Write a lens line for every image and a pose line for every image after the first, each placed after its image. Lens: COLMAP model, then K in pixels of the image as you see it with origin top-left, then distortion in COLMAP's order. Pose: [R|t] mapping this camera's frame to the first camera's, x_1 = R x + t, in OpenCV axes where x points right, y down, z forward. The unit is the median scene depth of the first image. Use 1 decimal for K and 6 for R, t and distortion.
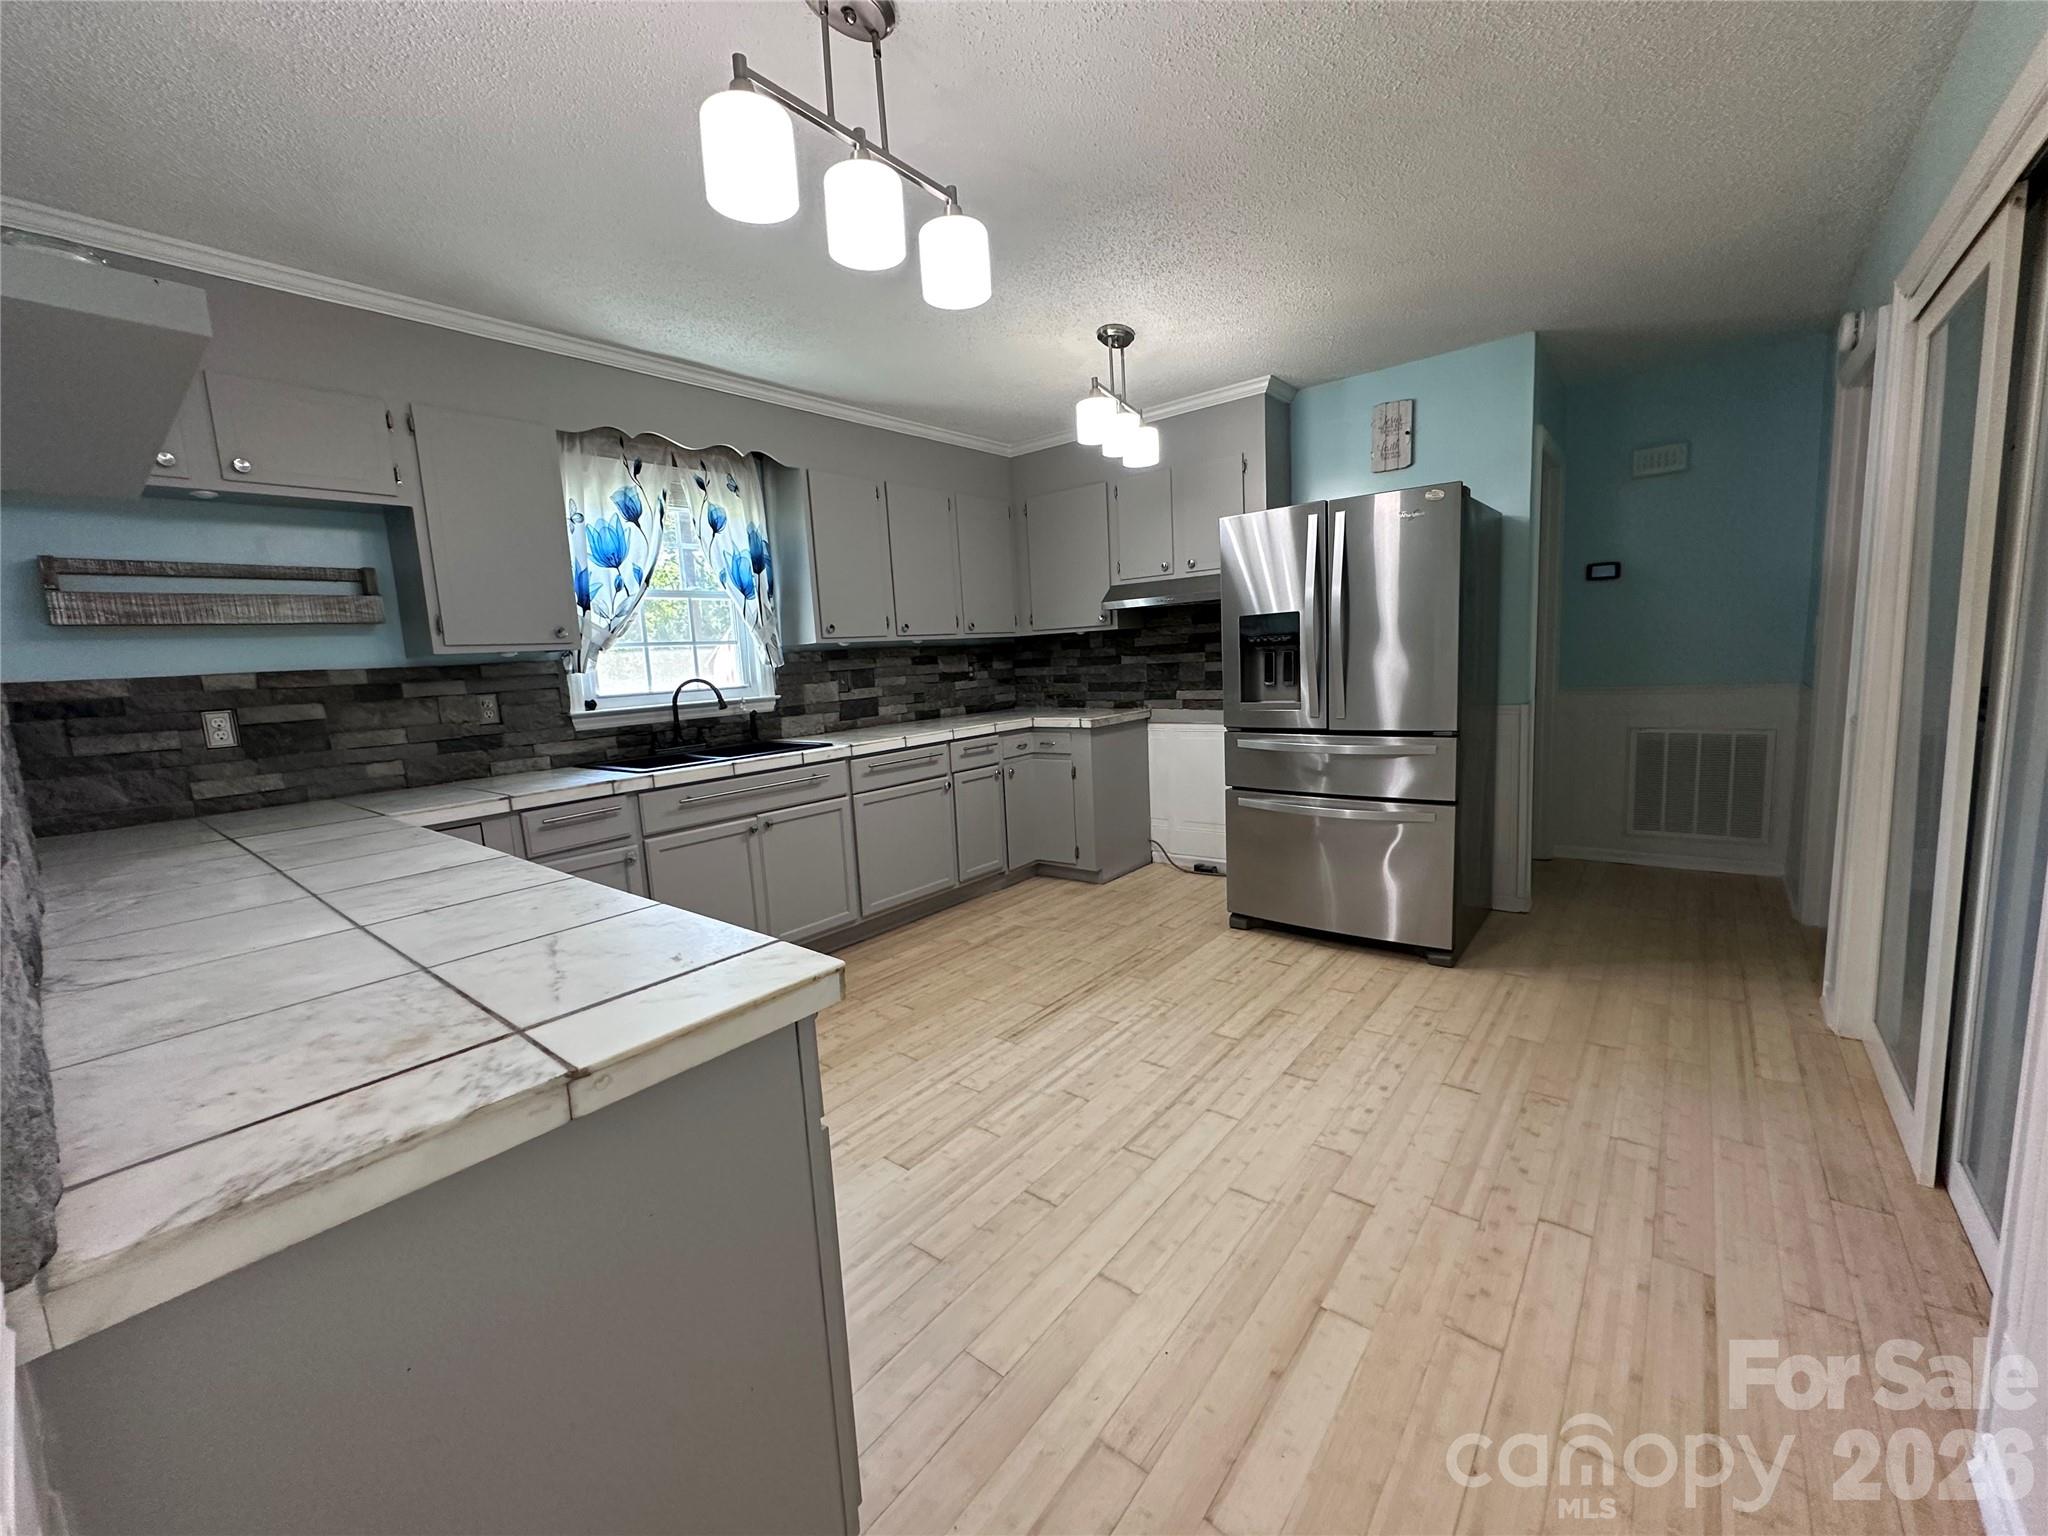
lens RADIAL K [[816.0, 0, 1024.0], [0, 816.0, 768.0], [0, 0, 1]] dist [-0.002530, -0.000306]
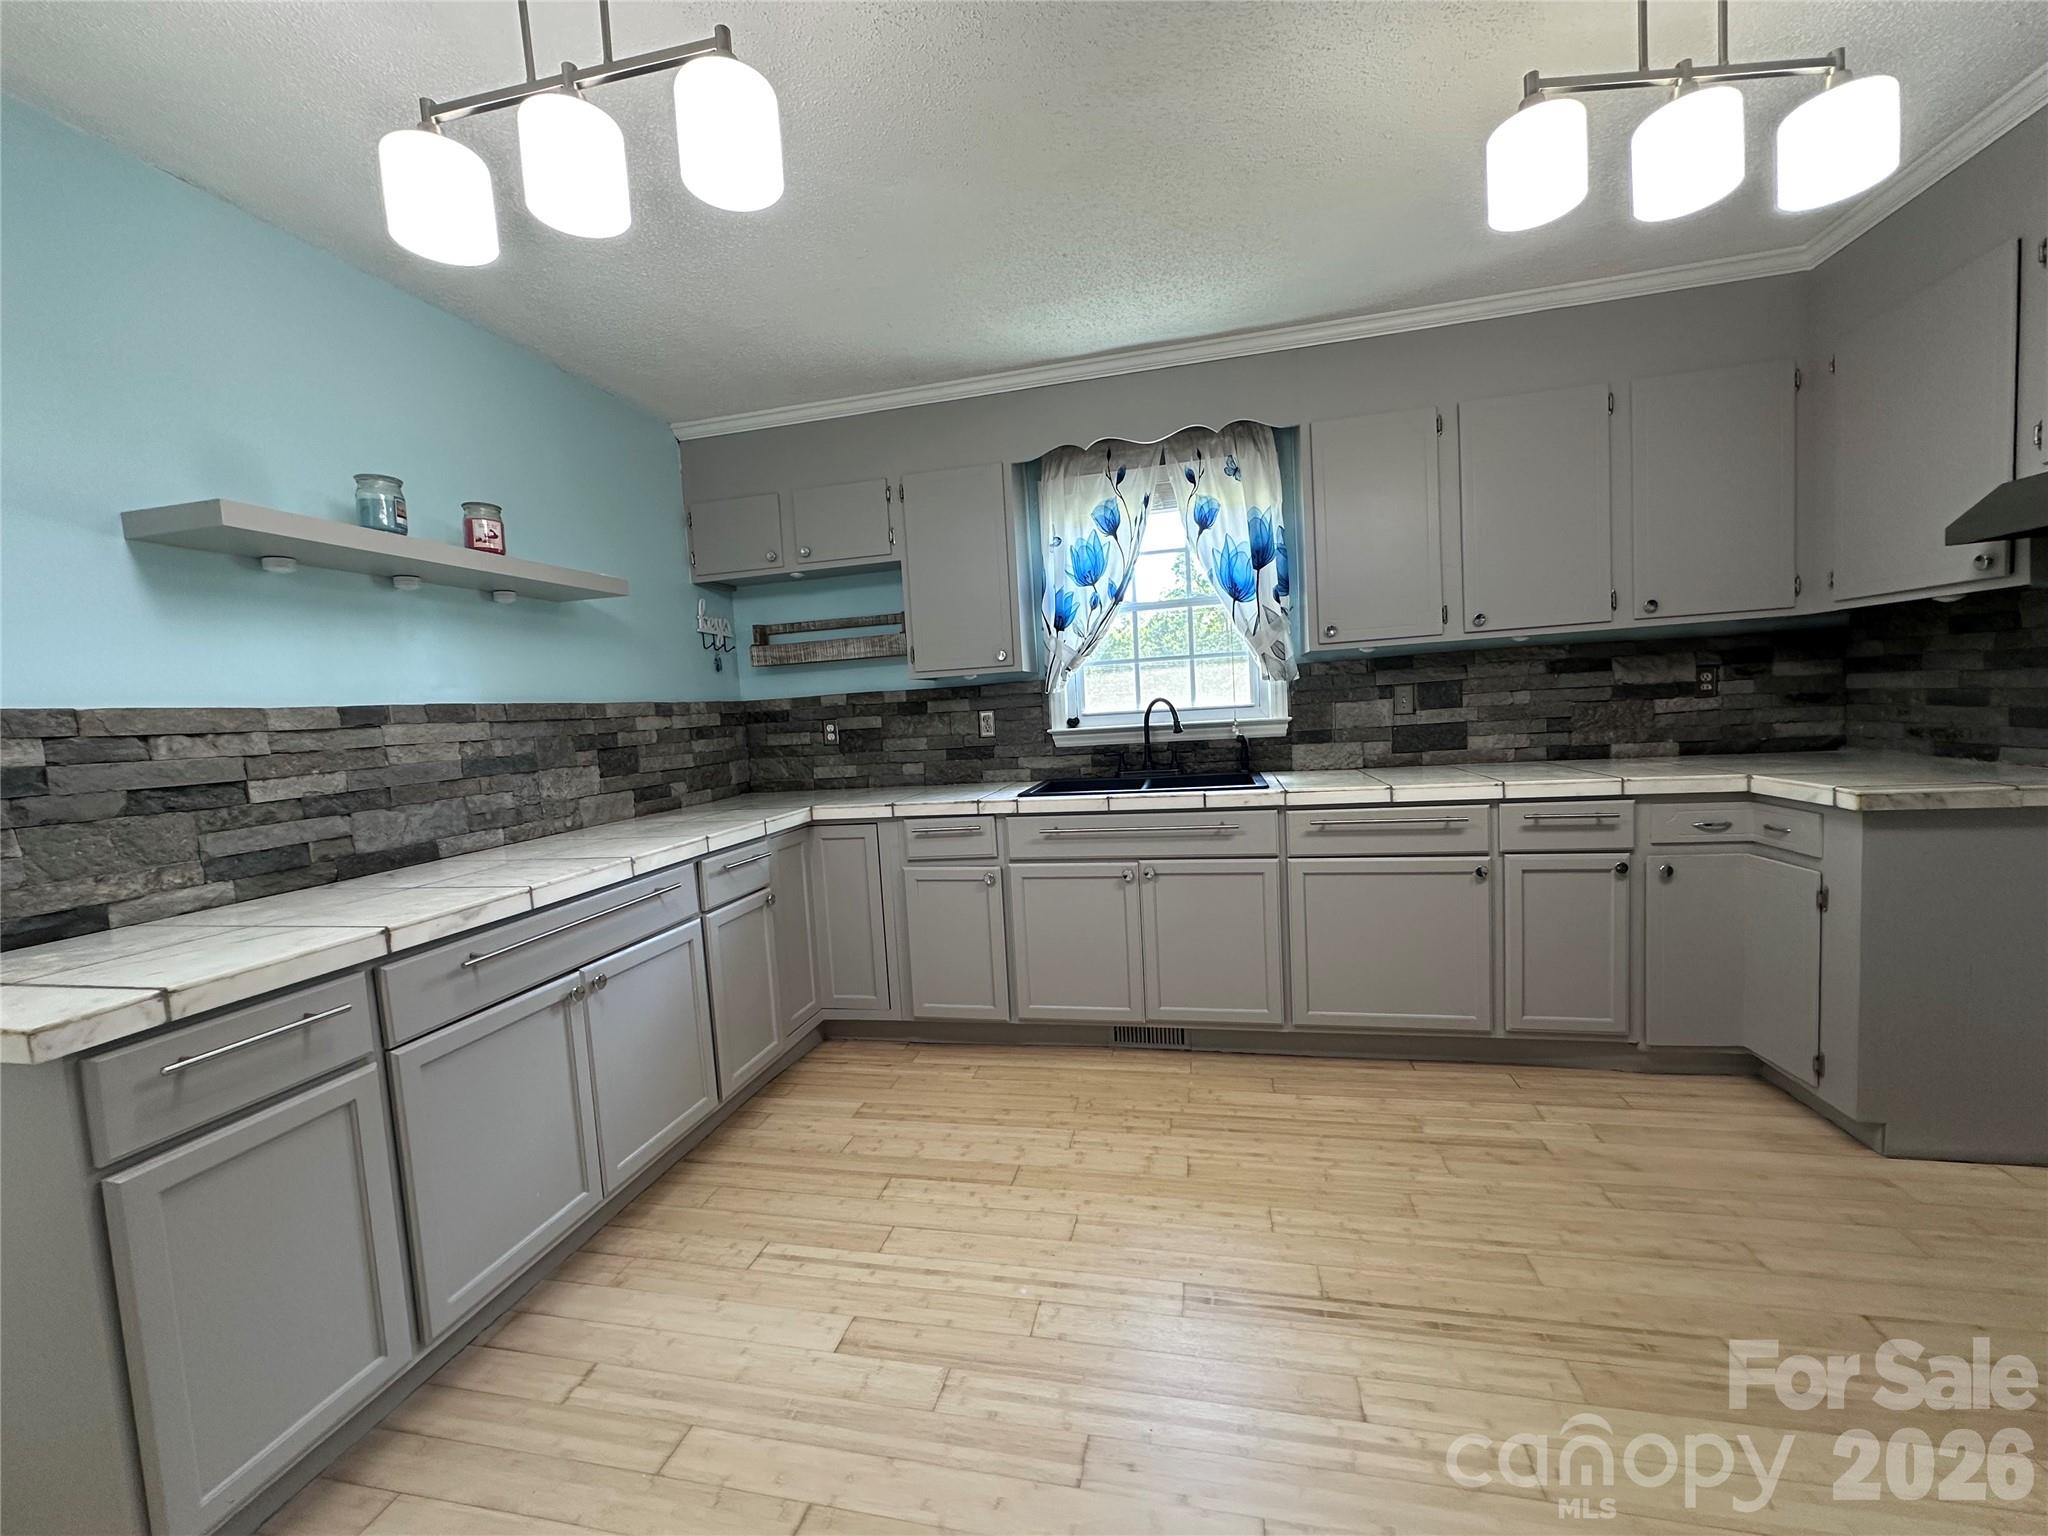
lens RADIAL K [[816.0, 0, 1024.0], [0, 816.0, 768.0], [0, 0, 1]] dist [-0.002530, -0.000306]
pose [[0.443233, 0.093841, -0.891481, 0.341331], [-0.087803, 0.994268, 0.061006, -0.073468], [0.892096, 0.051235, 0.448932, 0.461573]]
